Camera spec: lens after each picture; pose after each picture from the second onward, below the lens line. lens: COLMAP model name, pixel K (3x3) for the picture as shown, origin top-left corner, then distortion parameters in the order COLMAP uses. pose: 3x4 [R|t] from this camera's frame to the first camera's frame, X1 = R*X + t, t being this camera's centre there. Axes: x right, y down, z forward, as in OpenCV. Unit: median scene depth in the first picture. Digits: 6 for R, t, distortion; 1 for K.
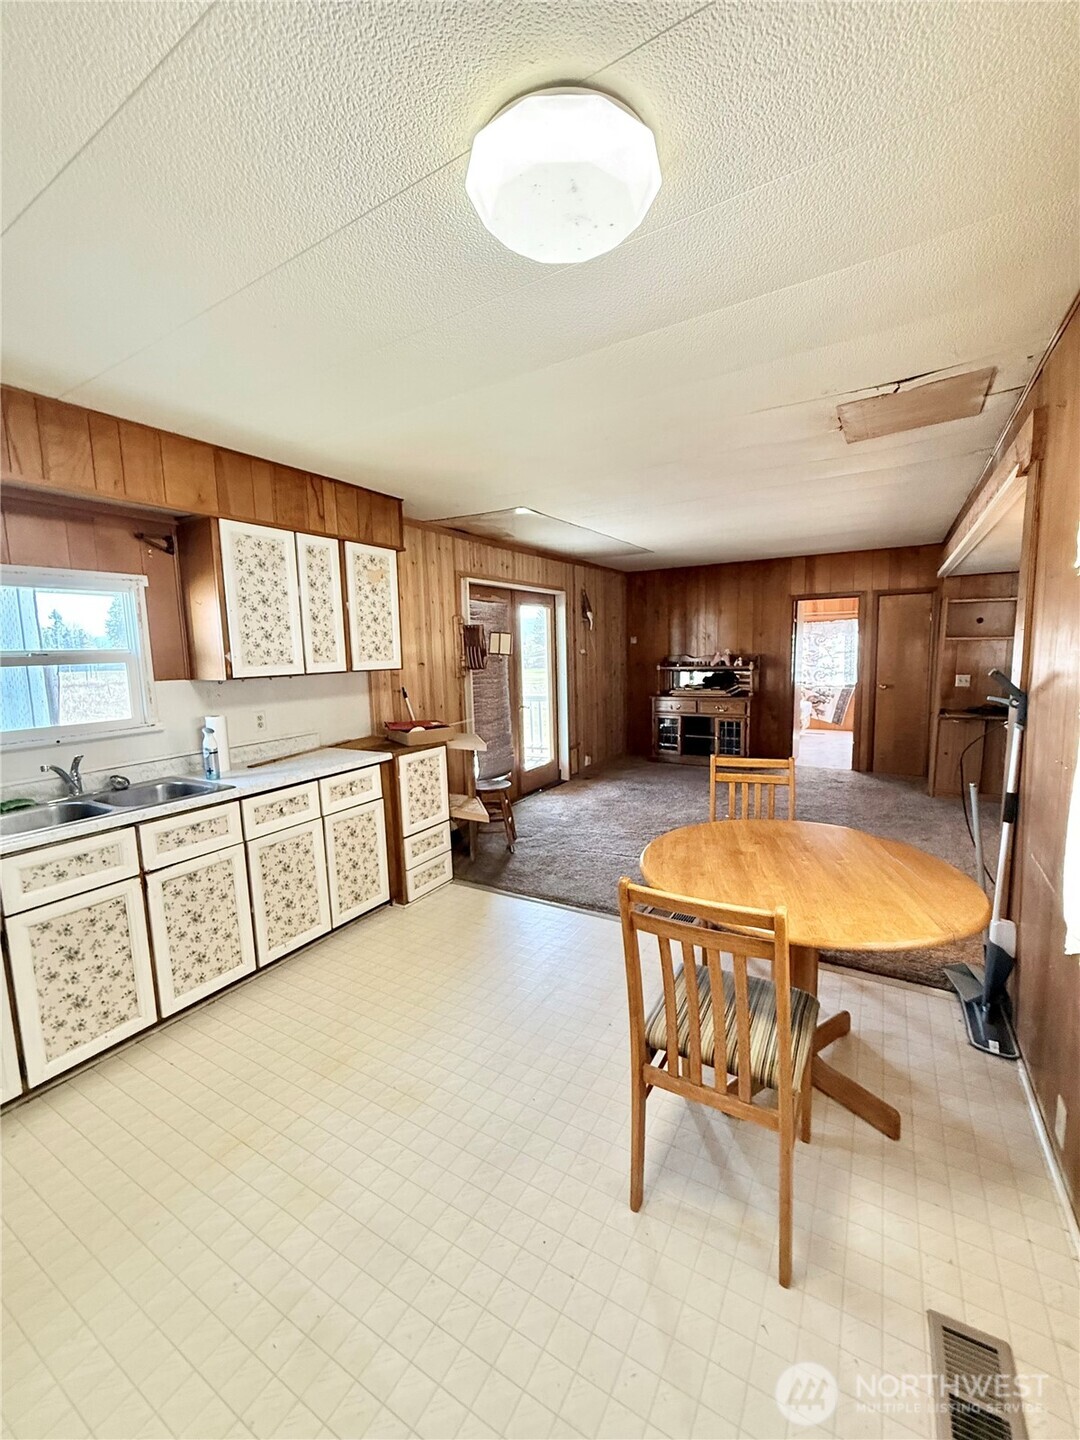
lens RADIAL K [[571.0, 0, 540.5], [0, 571.0, 714.3], [0, 0, 1]] dist [-0.000722, 0.000553]
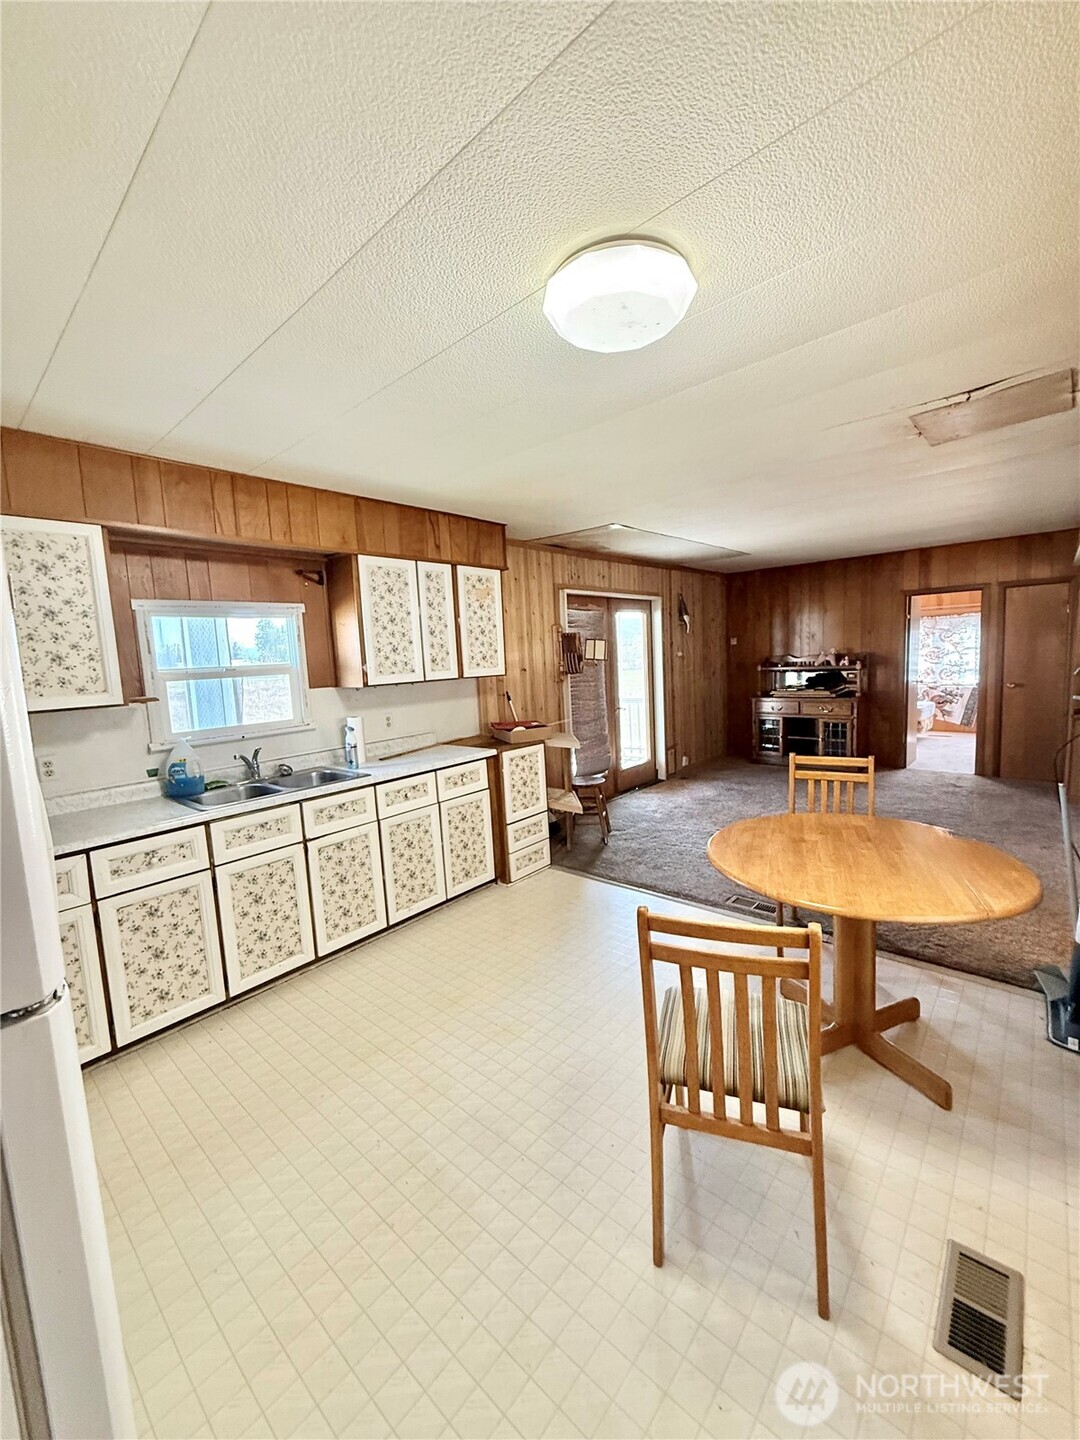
lens RADIAL K [[571.0, 0, 540.5], [0, 571.0, 714.3], [0, 0, 1]] dist [-0.000722, 0.000553]
pose [[0.982718, -0.002492, -0.185094, 0.024148], [0.001836, 0.999991, -0.003718, 0.001500], [0.185101, 0.003314, 0.982714, -0.067385]]
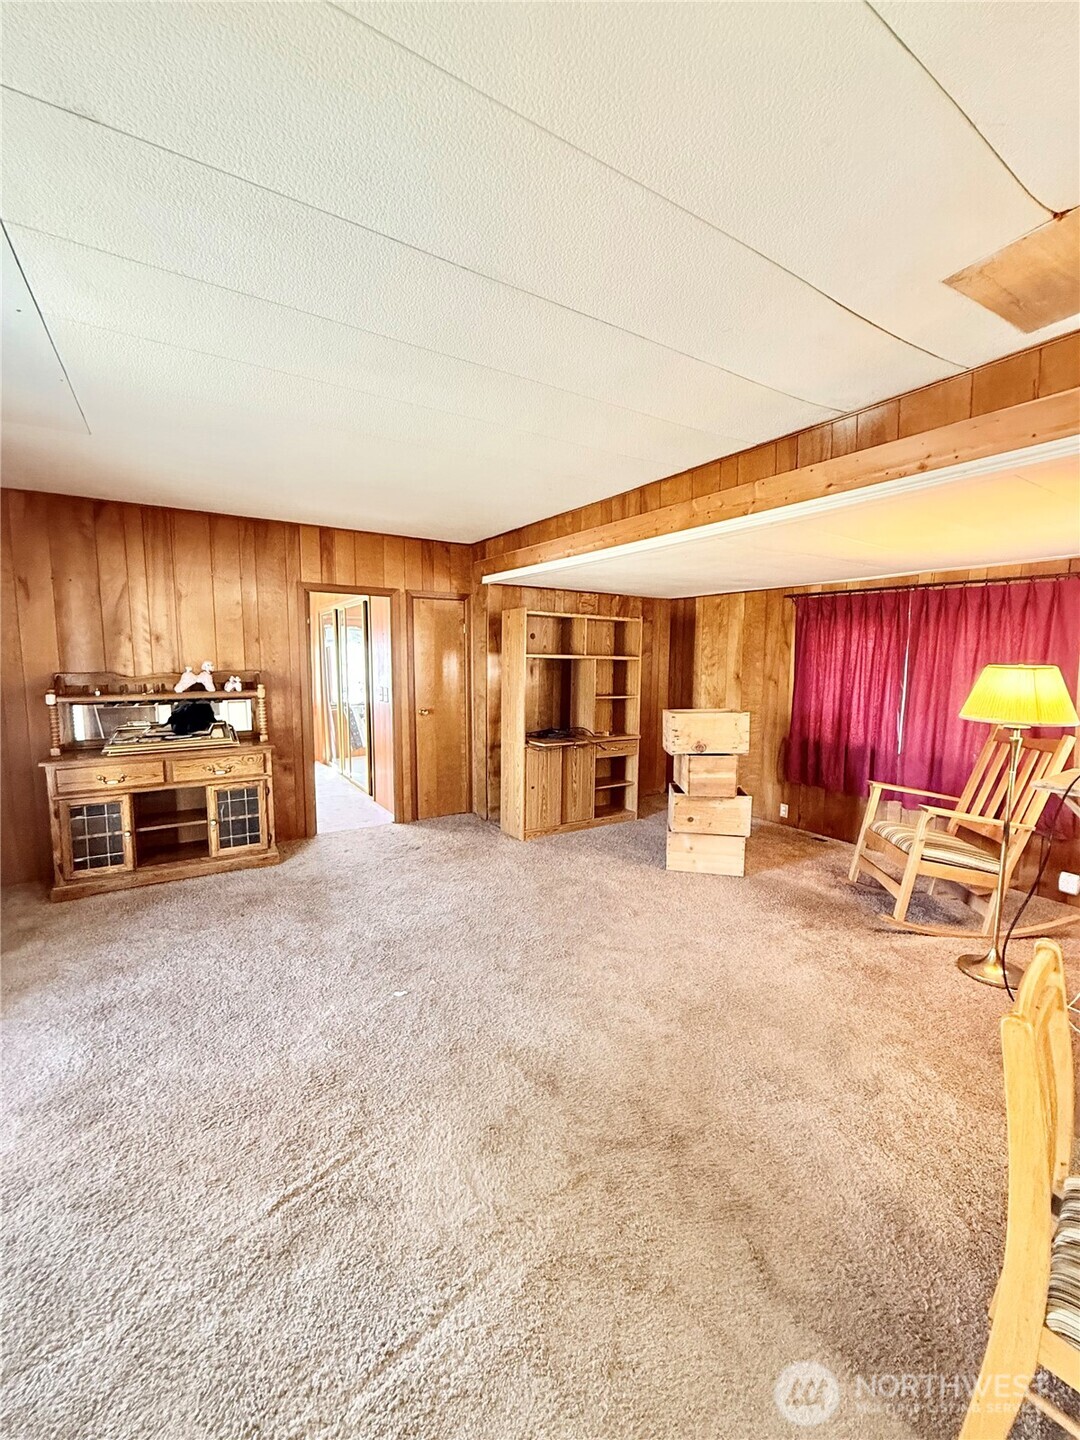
lens RADIAL K [[571.0, 0, 540.5], [0, 571.0, 714.3], [0, 0, 1]] dist [-0.000722, 0.000553]
pose [[0.444110, -0.069526, 0.893271, -0.053819], [0.083835, 0.995835, 0.035829, -0.076397], [-0.892041, 0.058975, 0.448089, 0.624626]]
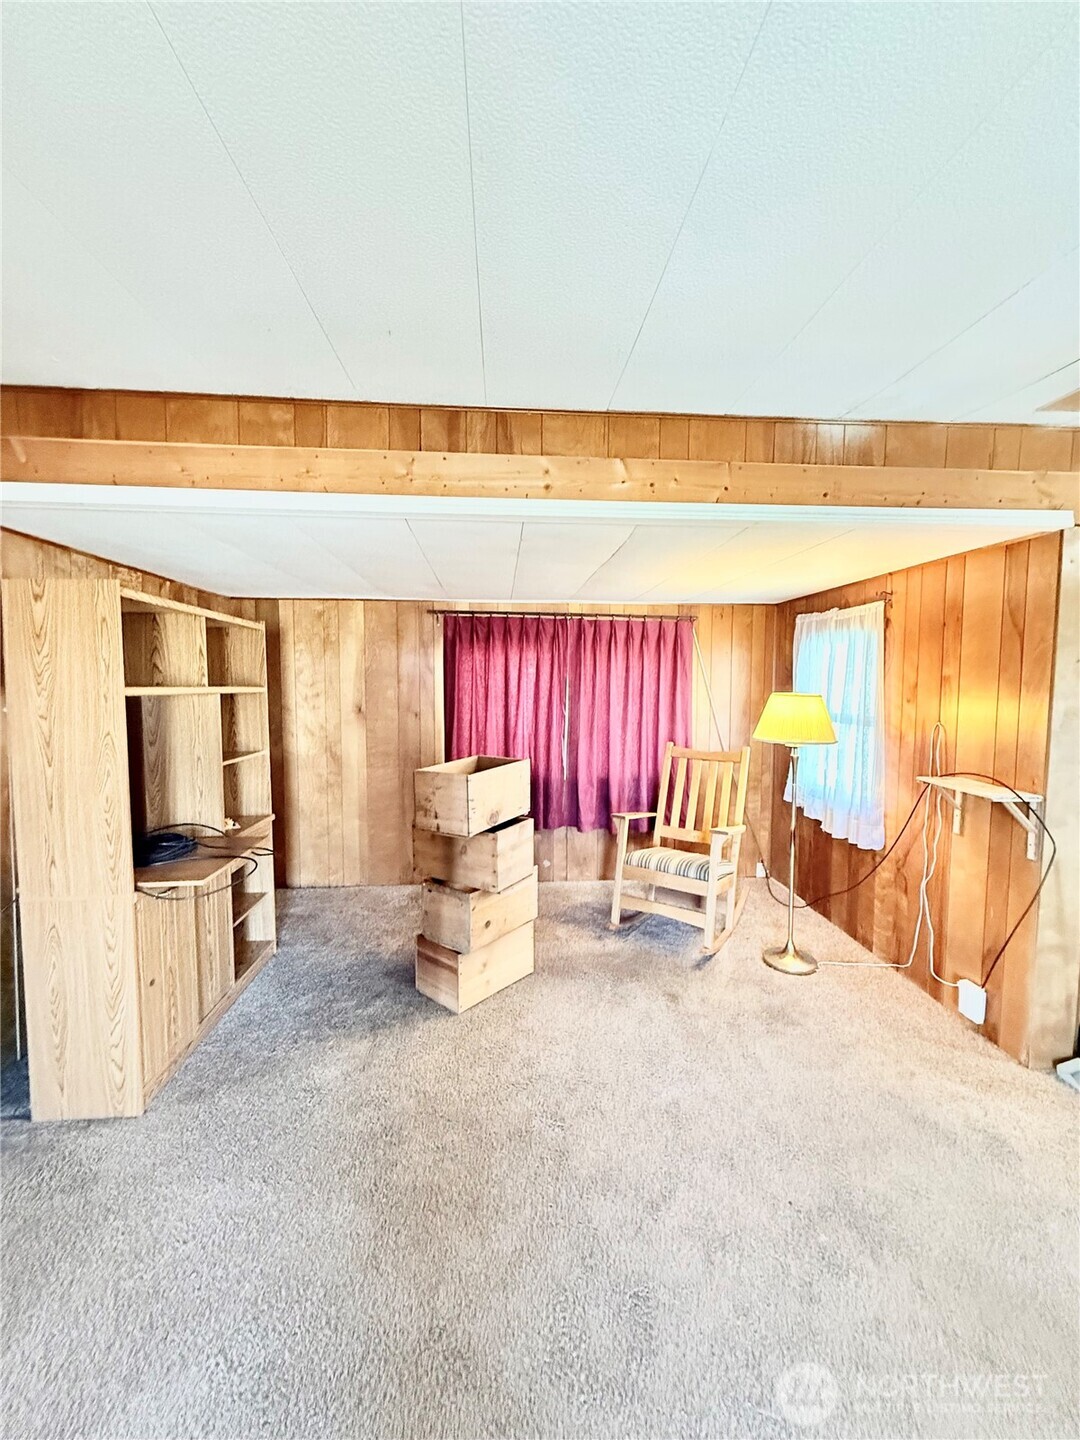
lens RADIAL K [[571.0, 0, 540.5], [0, 571.0, 714.3], [0, 0, 1]] dist [-0.000722, 0.000553]
pose [[-0.570255, -0.035963, 0.820680, 0.254353], [0.098335, 0.988869, 0.111662, -0.136552], [-0.815560, 0.144377, -0.560372, 1.020388]]
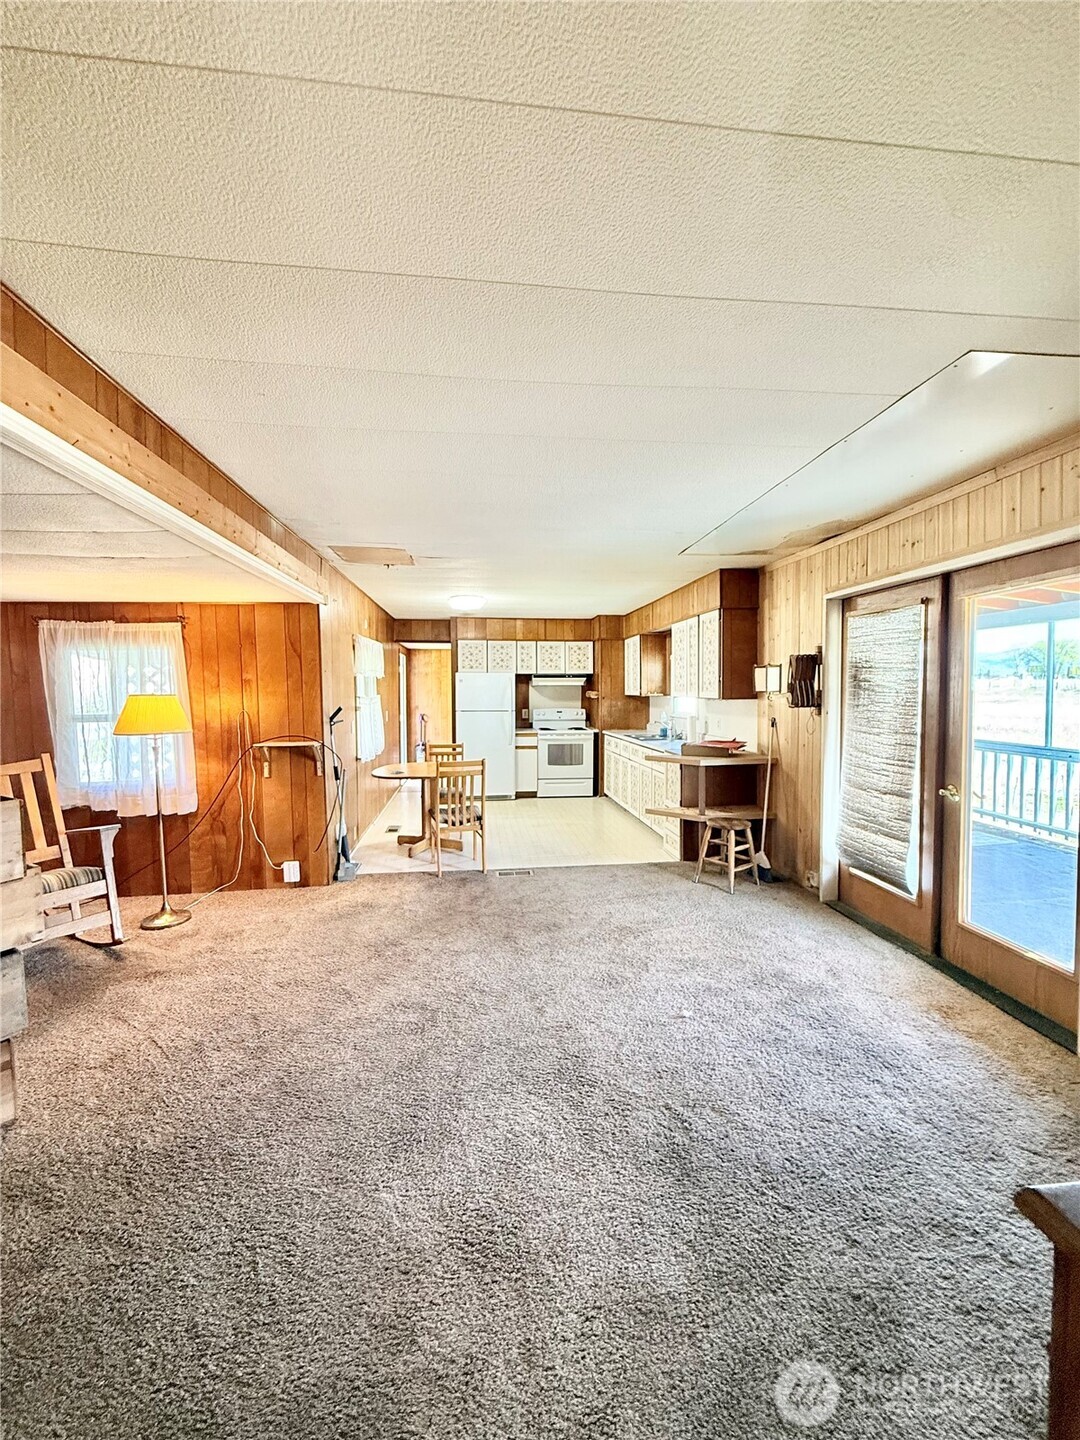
lens RADIAL K [[571.0, 0, 540.5], [0, 571.0, 714.3], [0, 0, 1]] dist [-0.000722, 0.000553]
pose [[-0.790888, 0.059349, -0.609077, 0.641507], [-0.040403, 0.988051, 0.148740, -0.164426], [0.610626, 0.142245, -0.779039, 1.311540]]
